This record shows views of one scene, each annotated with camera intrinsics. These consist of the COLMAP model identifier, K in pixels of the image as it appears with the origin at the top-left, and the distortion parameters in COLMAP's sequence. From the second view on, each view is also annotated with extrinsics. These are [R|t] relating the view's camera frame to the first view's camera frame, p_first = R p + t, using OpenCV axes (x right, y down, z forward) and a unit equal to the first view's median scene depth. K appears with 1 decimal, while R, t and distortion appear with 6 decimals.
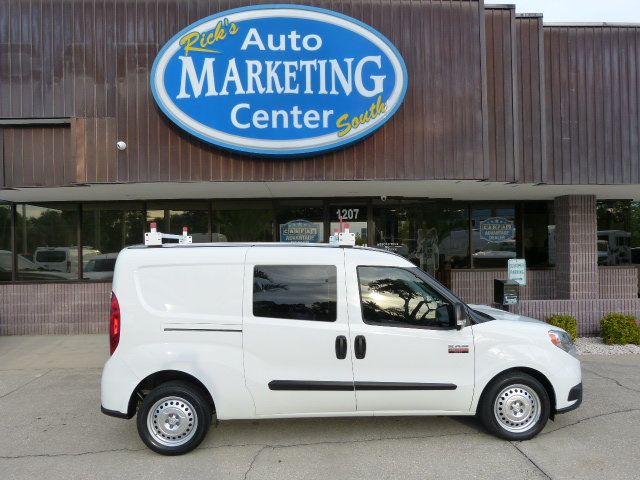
lens RADIAL K [[477.7, 0, 318.9], [0, 477.7, 242.2], [0, 0, 1]] dist [-0.030417, 0.022326]
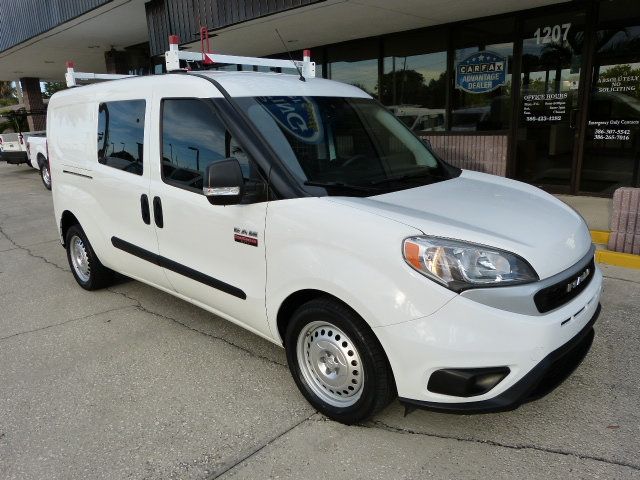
lens RADIAL K [[477.7, 0, 316.5], [0, 477.7, 240.3], [0, 0, 1]] dist [-0.030417, 0.022326]
pose [[0.686165, 0.165754, -0.708311, 0.775834], [0.033056, 0.965584, 0.257982, 0.078235], [0.726695, -0.200432, 0.657070, 0.673437]]
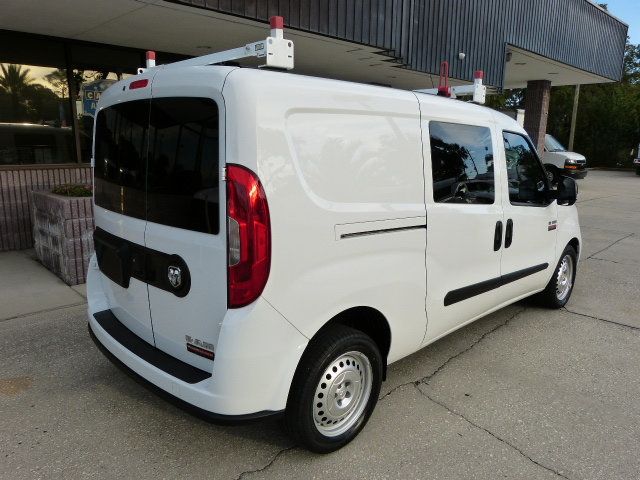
lens RADIAL K [[477.7, 0, 321.7], [0, 477.7, 243.9], [0, 0, 1]] dist [-0.030417, 0.022326]
pose [[0.747773, -0.111383, 0.654545, -0.664156], [-0.034067, 0.978093, 0.205360, 0.082085], [-0.663080, -0.175861, 0.727597, 0.614013]]
